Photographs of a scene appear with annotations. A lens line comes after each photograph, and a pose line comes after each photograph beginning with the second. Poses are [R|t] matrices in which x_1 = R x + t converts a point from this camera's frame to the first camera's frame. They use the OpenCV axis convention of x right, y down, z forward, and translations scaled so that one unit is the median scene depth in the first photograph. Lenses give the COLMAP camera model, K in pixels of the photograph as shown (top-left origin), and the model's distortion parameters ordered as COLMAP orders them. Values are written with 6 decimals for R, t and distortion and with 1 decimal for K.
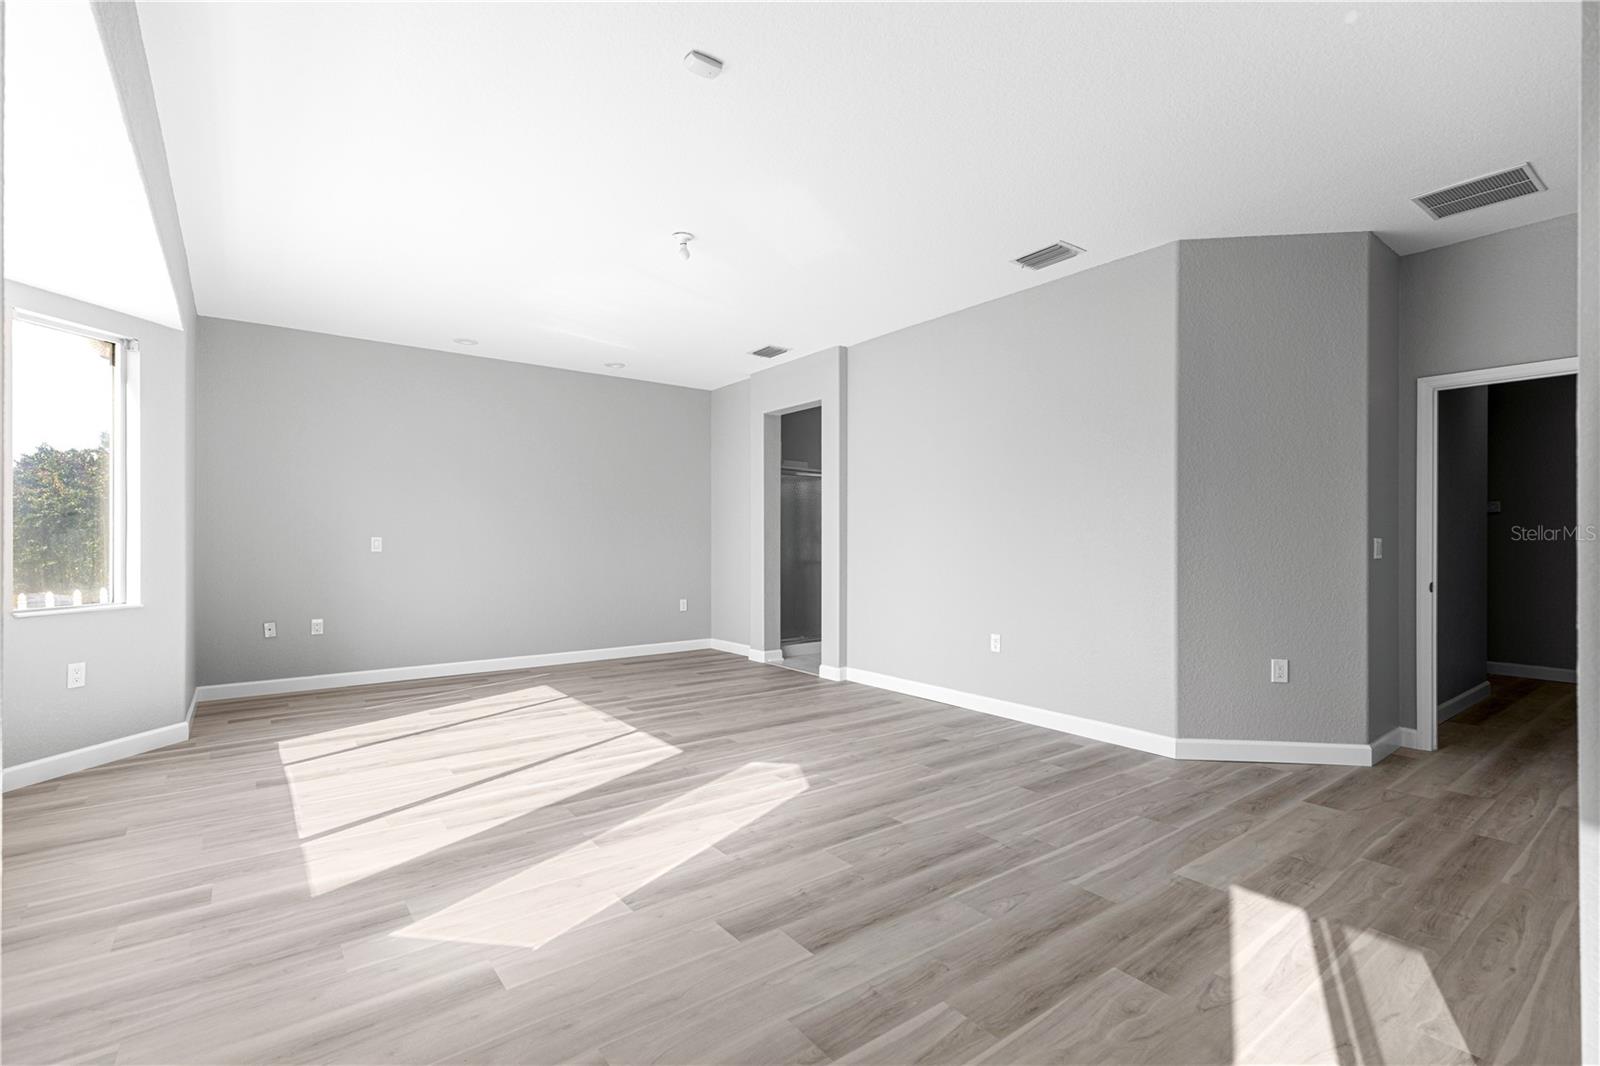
lens RADIAL K [[726.6, 0, 793.9], [0, 726.6, 545.8], [0, 0, 1]] dist [0.005322, -0.000667]
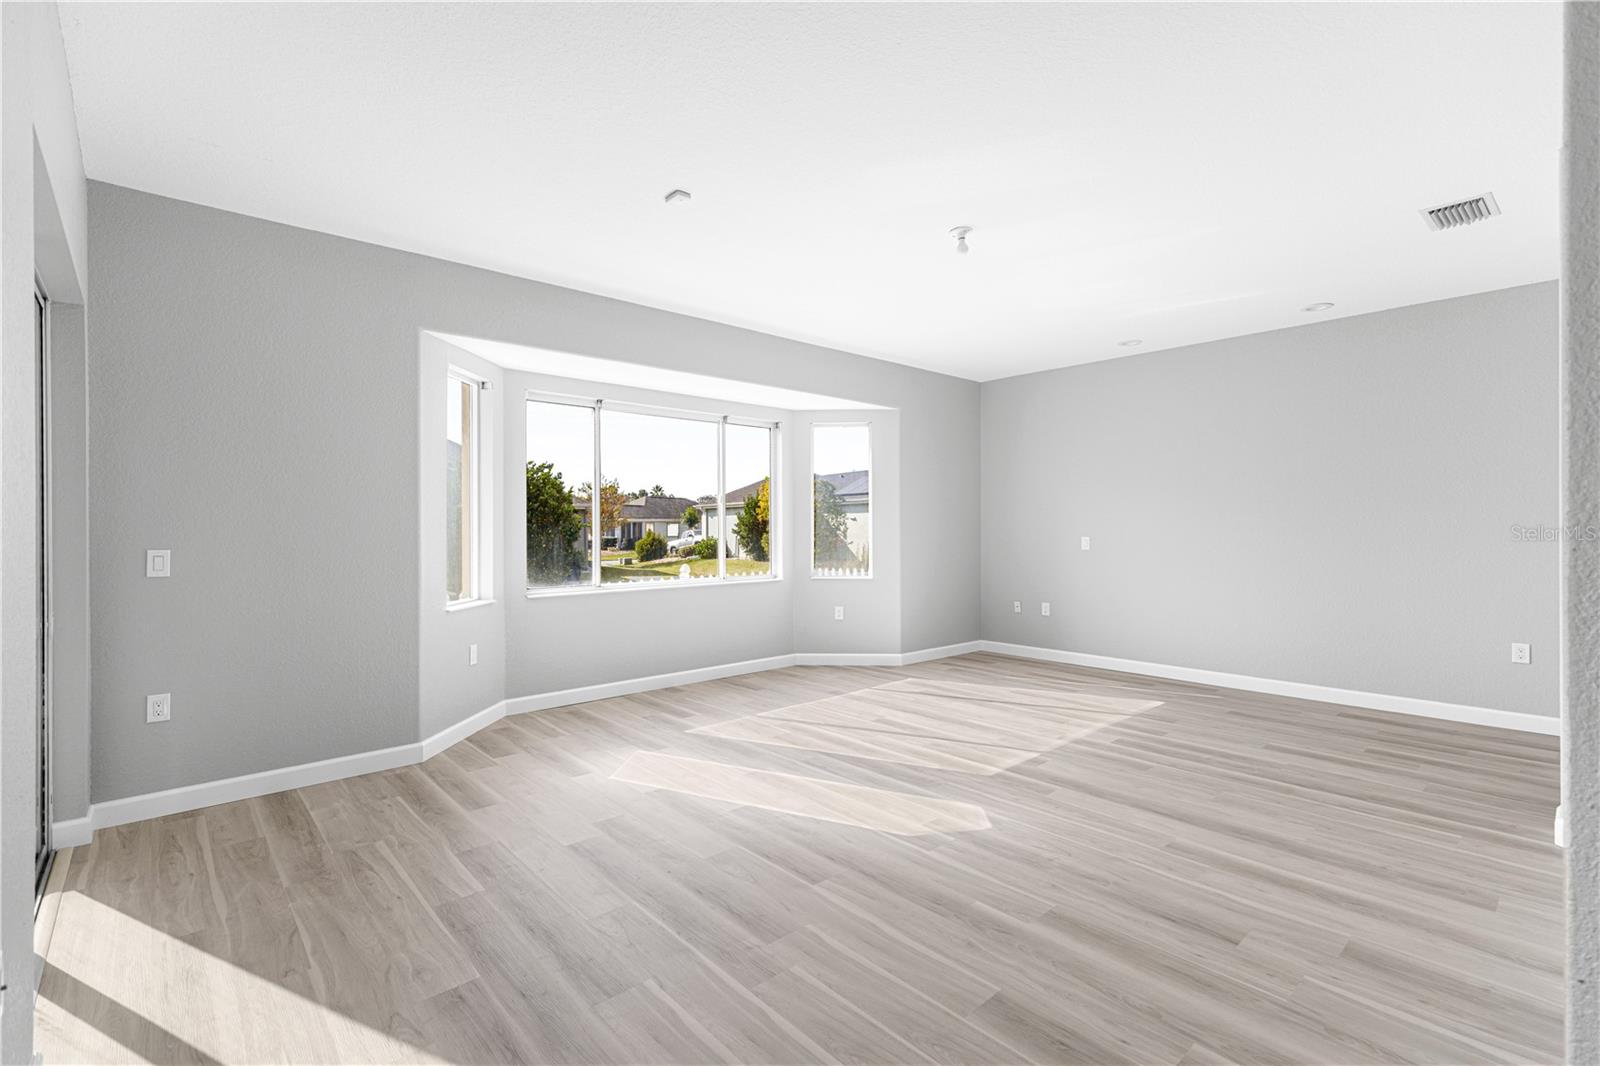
lens RADIAL K [[719.9, 0, 794.7], [0, 719.9, 529.0], [0, 0, 1]] dist [0.005044, 0.000190]
pose [[0.078972, 0.000015, -0.996877, 0.859784], [-0.005064, 0.999987, -0.000386, -0.036188], [0.996864, 0.005079, 0.078971, 0.779018]]
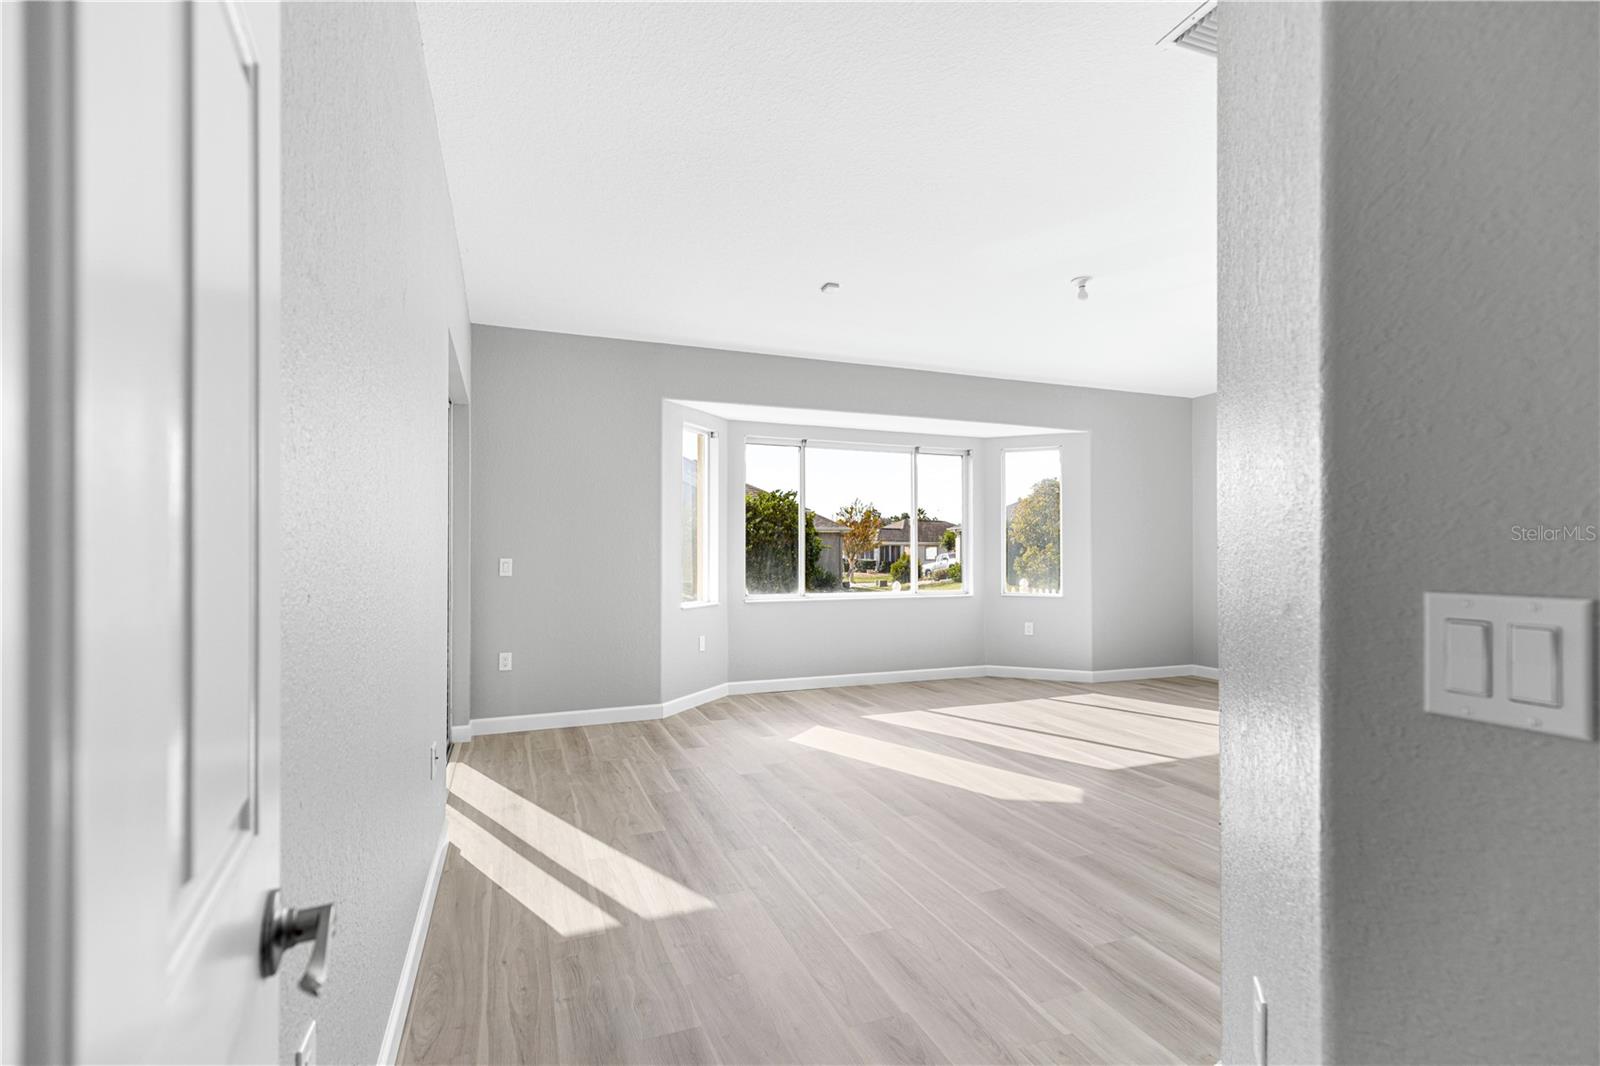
lens RADIAL K [[735.6, 0, 804.7], [0, 735.6, 547.7], [0, 0, 1]] dist [0.002964, -0.000074]
pose [[-0.265060, -0.006894, -0.964207, 1.108154], [-0.009409, 0.999945, -0.004563, -0.024992], [0.964186, 0.007862, -0.265110, 0.986835]]
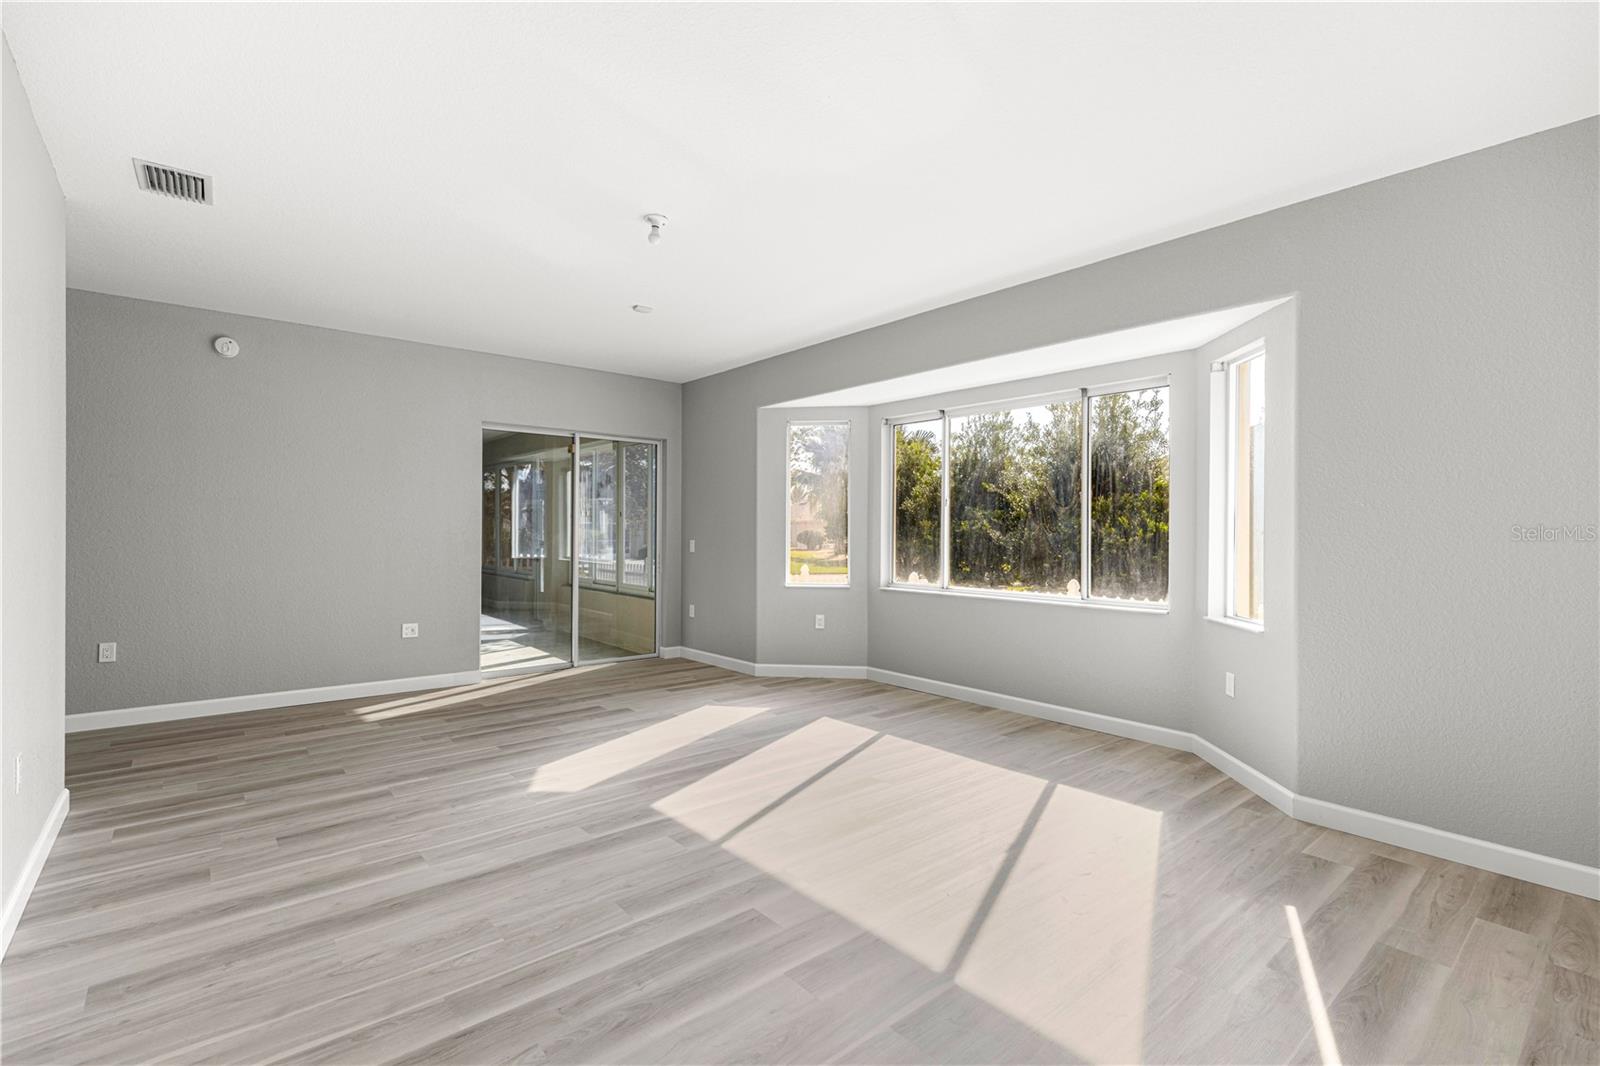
lens RADIAL K [[726.6, 0, 793.9], [0, 726.6, 545.8], [0, 0, 1]] dist [0.005322, -0.000667]
pose [[-0.998737, -0.003836, -0.050101, -0.312789], [-0.005388, 0.999508, 0.030885, -0.054698], [0.049958, 0.031116, -0.998266, 2.106673]]
